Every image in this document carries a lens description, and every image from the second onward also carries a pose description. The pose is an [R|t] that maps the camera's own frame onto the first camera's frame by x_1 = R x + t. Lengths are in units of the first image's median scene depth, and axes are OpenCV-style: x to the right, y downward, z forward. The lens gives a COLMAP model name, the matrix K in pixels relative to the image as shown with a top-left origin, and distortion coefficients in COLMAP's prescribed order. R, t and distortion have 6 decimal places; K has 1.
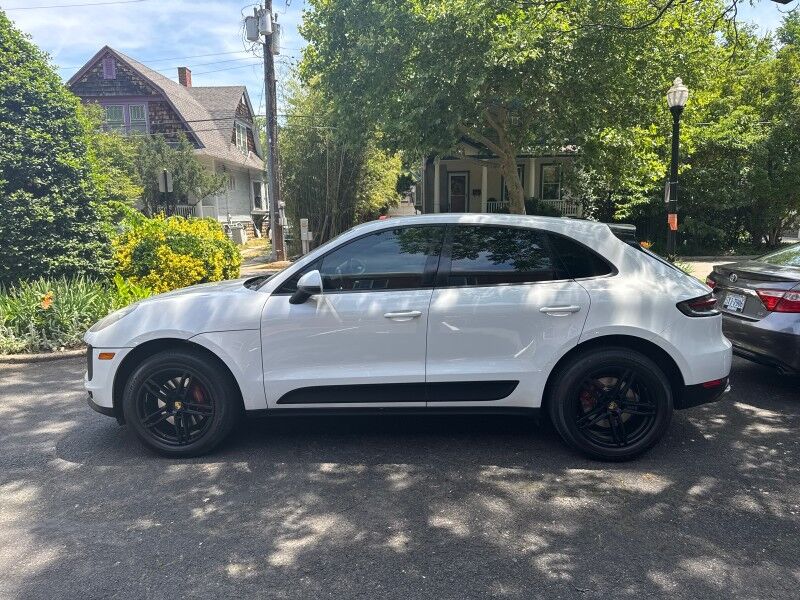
lens RADIAL K [[571.2, 0, 398.9], [0, 571.2, 311.9], [0, 0, 1]] dist [0.014959, -0.022007]
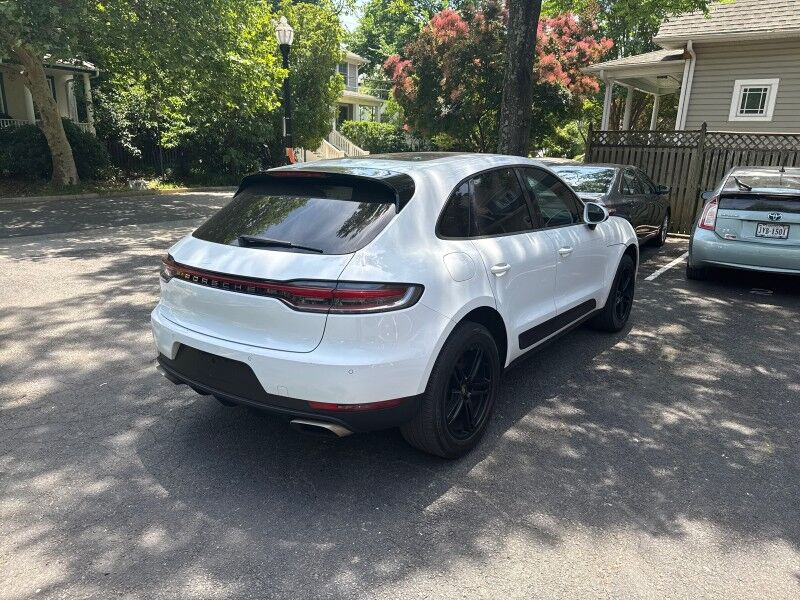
lens RADIAL K [[561.1, 0, 402.7], [0, 561.1, 309.5], [0, 0, 1]] dist [0.011682, -0.021850]
pose [[0.561868, -0.202570, 0.802041, -0.376626], [0.103547, 0.979151, 0.174762, -0.034302], [-0.820721, -0.015145, 0.571129, 0.218528]]
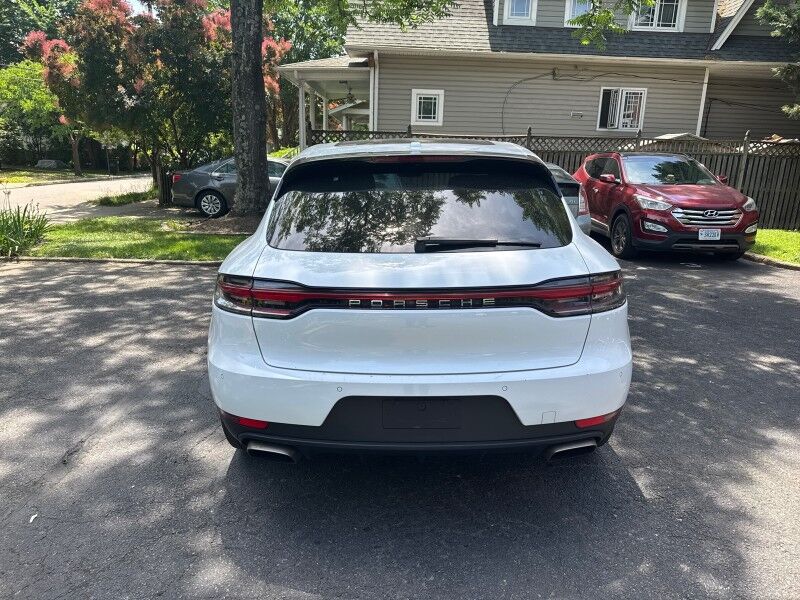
lens RADIAL K [[561.1, 0, 402.7], [0, 561.1, 309.5], [0, 0, 1]] dist [0.011682, -0.021850]
pose [[-0.043522, -0.244553, 0.968659, -0.399770], [0.136933, 0.958967, 0.248259, -0.054929], [-0.989624, 0.143446, -0.008249, 0.428248]]
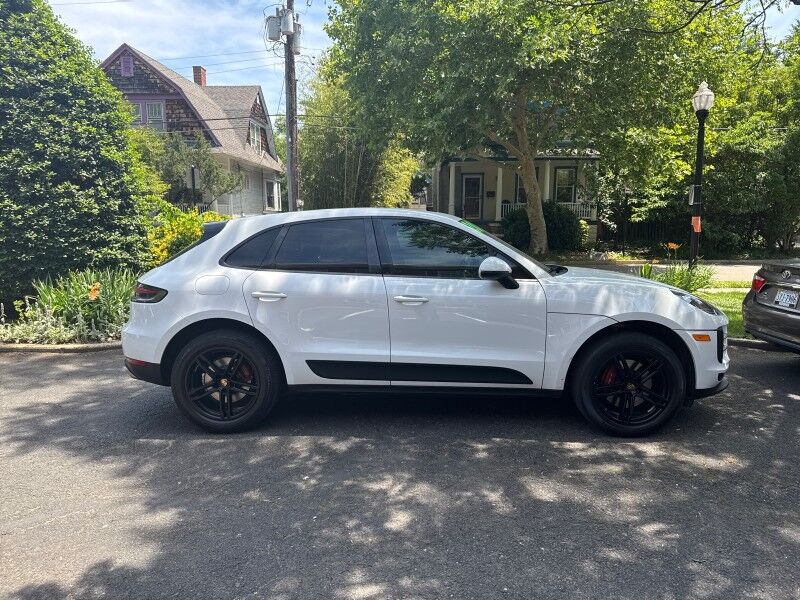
lens RADIAL K [[572.3, 0, 403.2], [0, 572.3, 310.9], [0, 0, 1]] dist [0.019462, -0.030690]
pose [[0.999919, 0.011539, 0.005402, -0.047819], [-0.011501, 0.999909, -0.007058, 0.009552], [-0.005483, 0.006995, 0.999960, -0.008724]]
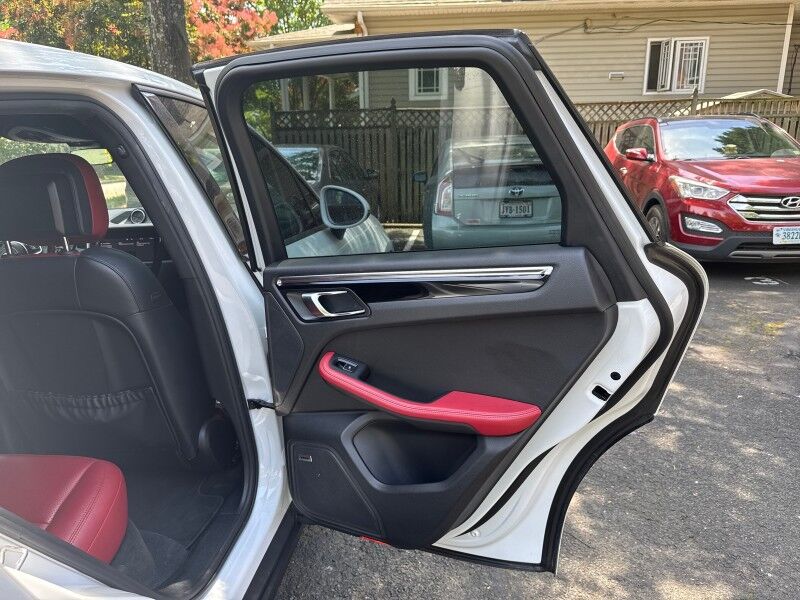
lens RADIAL K [[562.1, 0, 398.0], [0, 562.1, 309.6], [0, 0, 1]] dist [0.003690, -0.013133]
pose [[0.070428, -0.265019, 0.961668, -0.178678], [0.180785, 0.951488, 0.248974, -0.029404], [-0.980998, 0.156321, 0.114923, 0.292996]]
